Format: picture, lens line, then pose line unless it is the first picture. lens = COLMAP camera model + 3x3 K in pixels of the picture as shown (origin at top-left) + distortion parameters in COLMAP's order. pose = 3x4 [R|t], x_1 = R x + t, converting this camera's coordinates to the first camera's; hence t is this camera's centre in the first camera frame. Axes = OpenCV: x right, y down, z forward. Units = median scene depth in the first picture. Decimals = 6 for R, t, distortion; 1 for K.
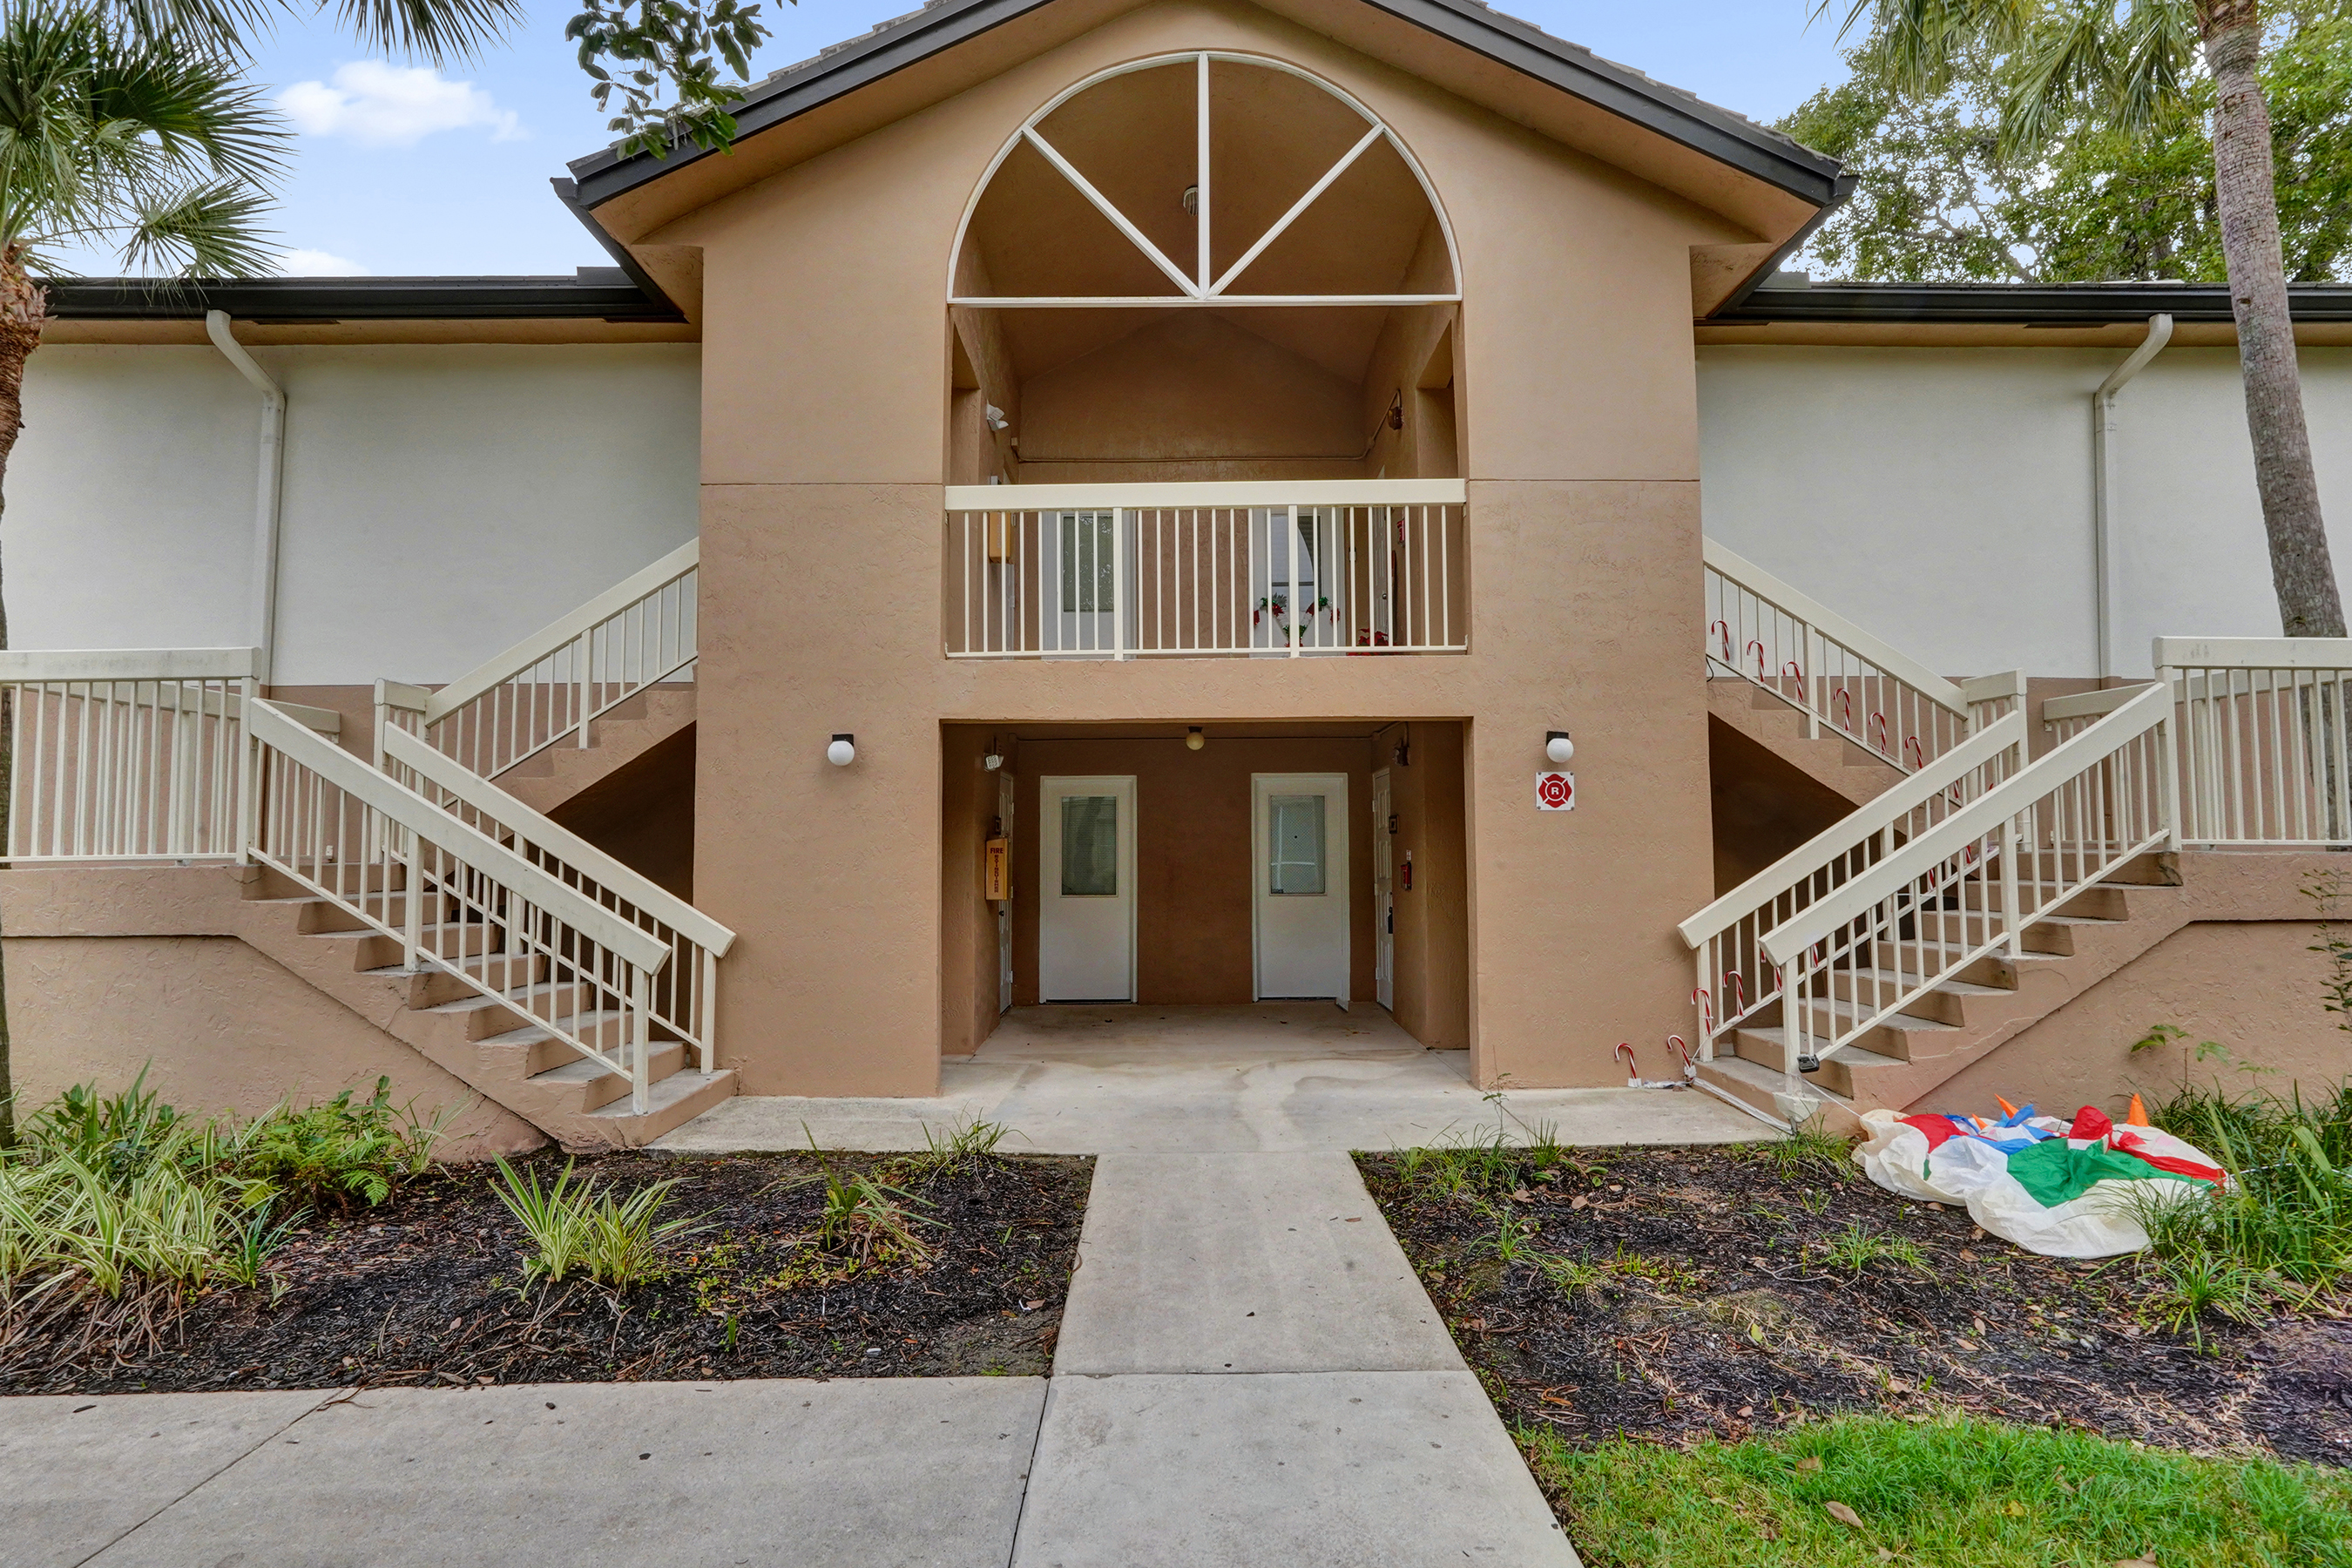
lens RADIAL K [[1088.3, 0, 1143.7], [0, 1088.3, 810.1], [0, 0, 1]] dist [-0.001488, 0.007227]
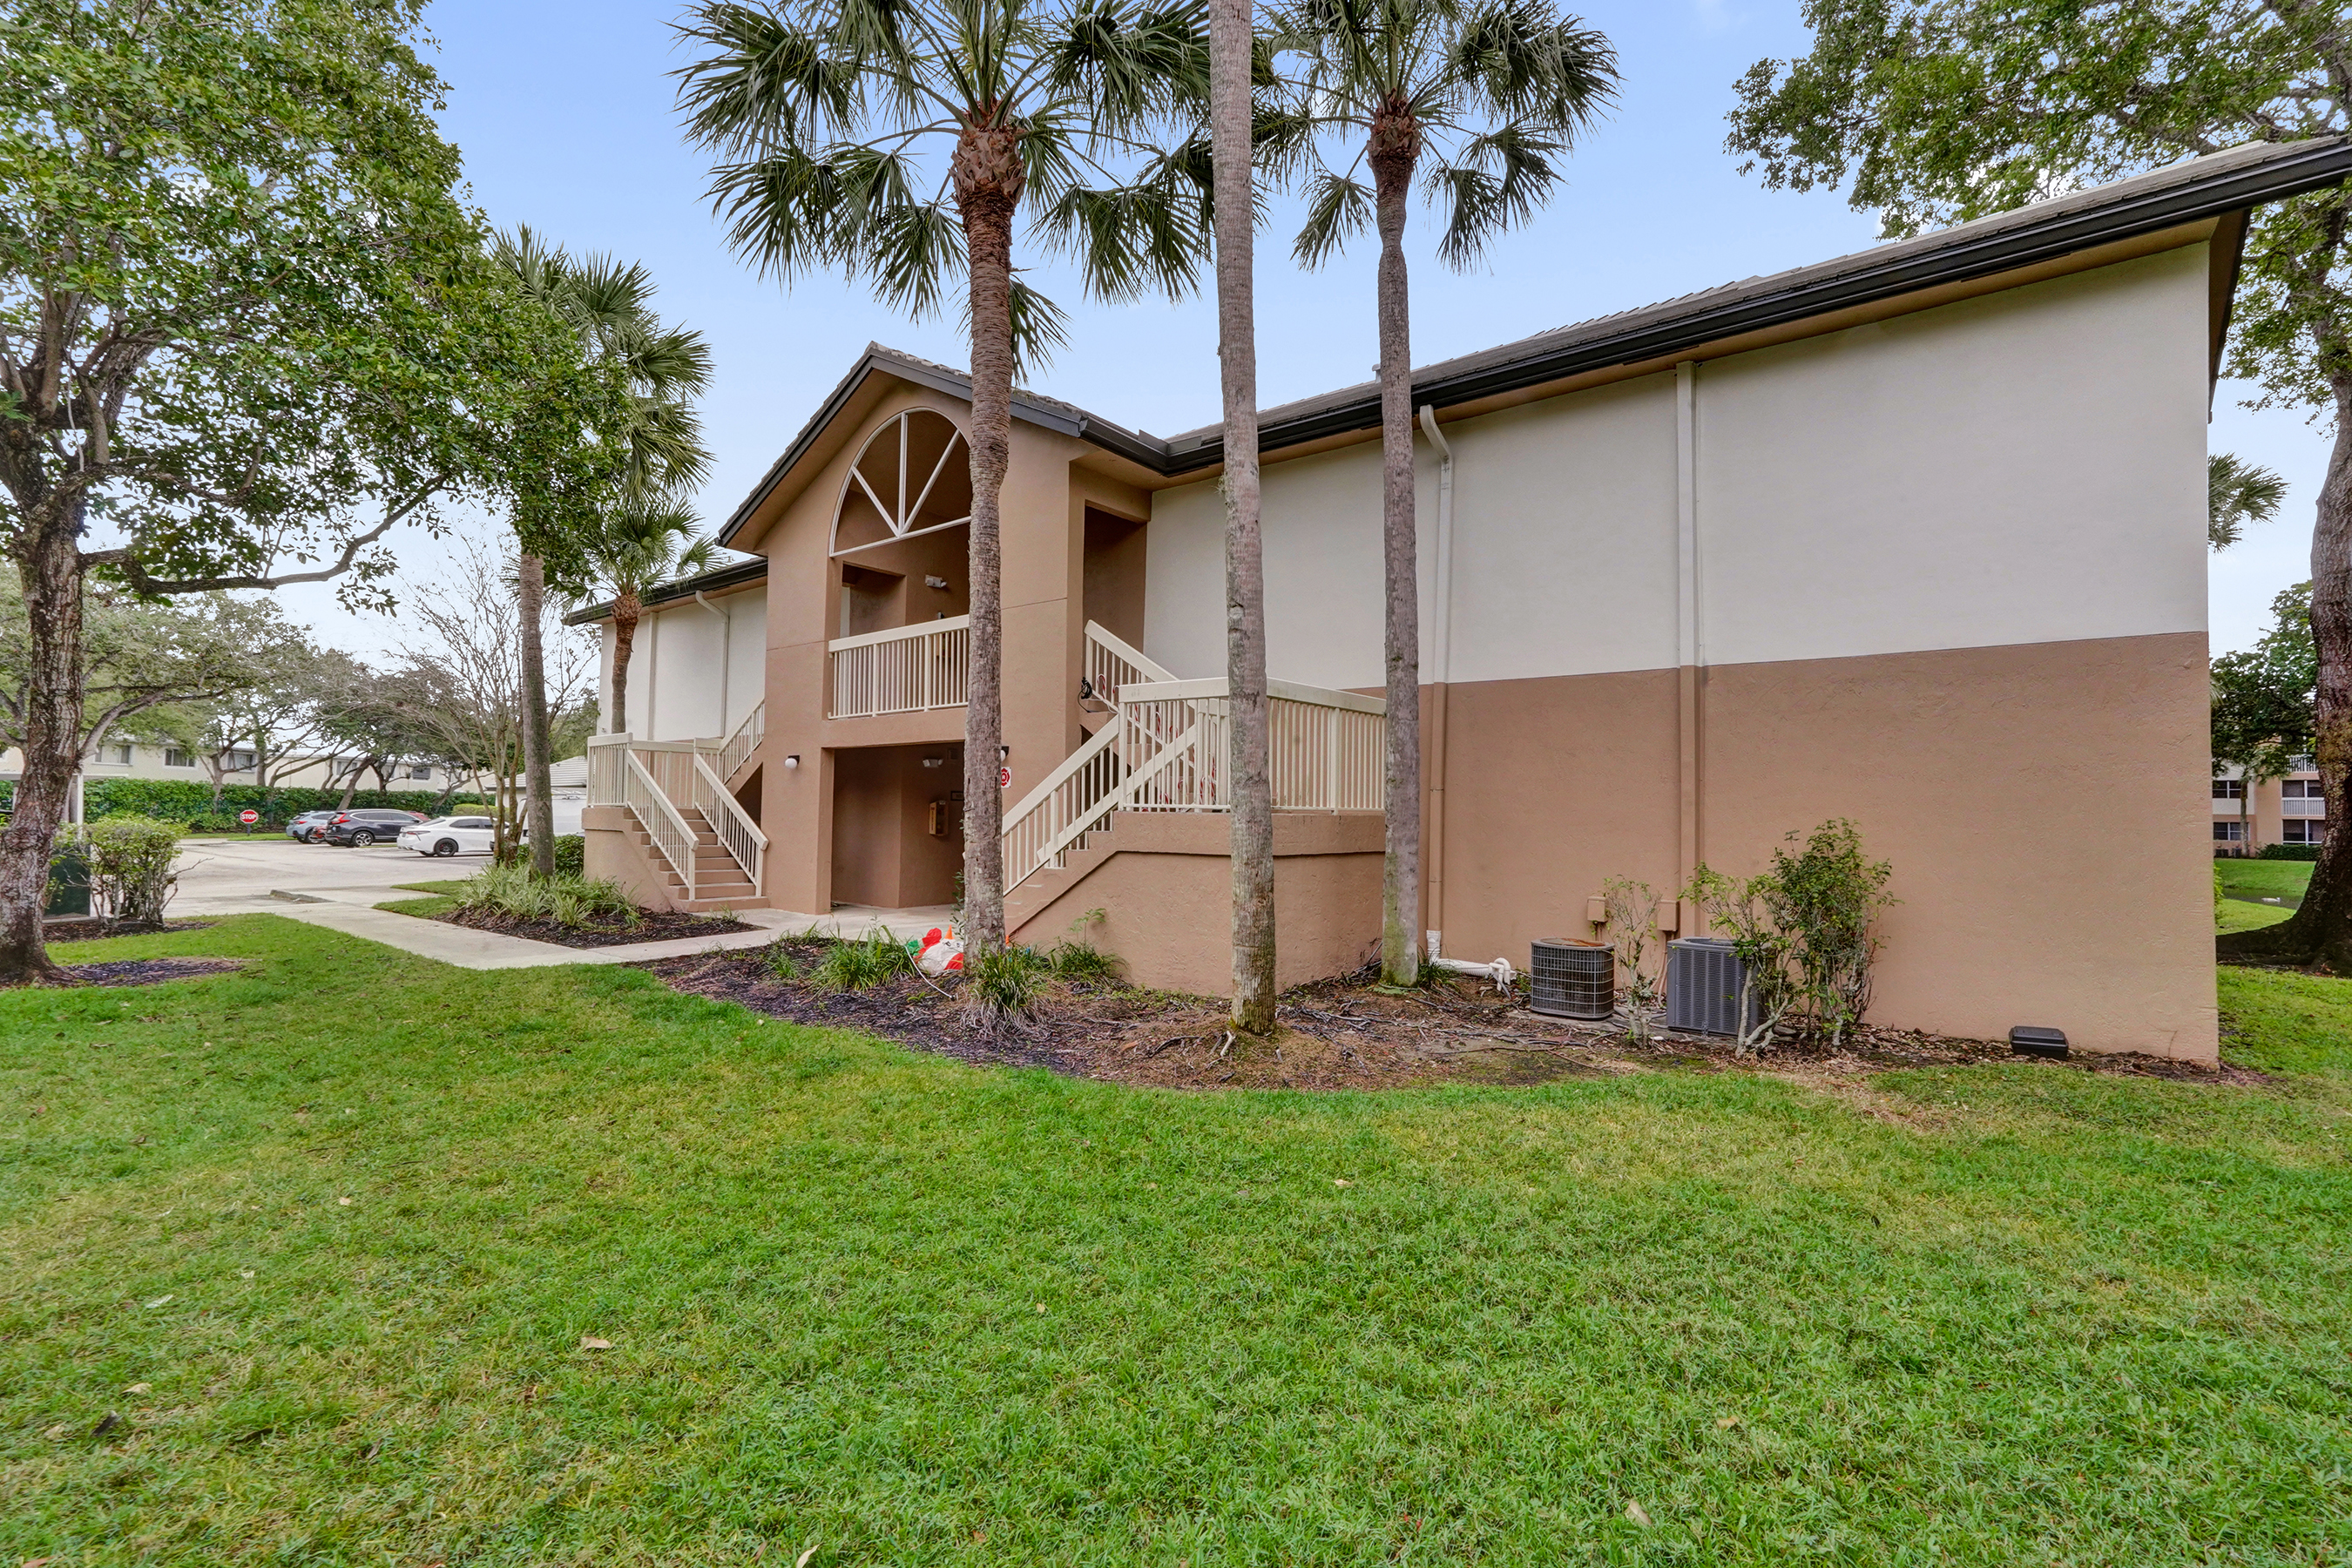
lens RADIAL K [[1088.3, 0, 1143.7], [0, 1088.3, 810.1], [0, 0, 1]] dist [-0.001488, 0.007227]
pose [[0.751244, 0.011250, -0.659928, 1.745629], [0.014367, 0.999339, 0.033392, -0.018078], [0.659868, -0.034567, 0.750586, -0.250947]]
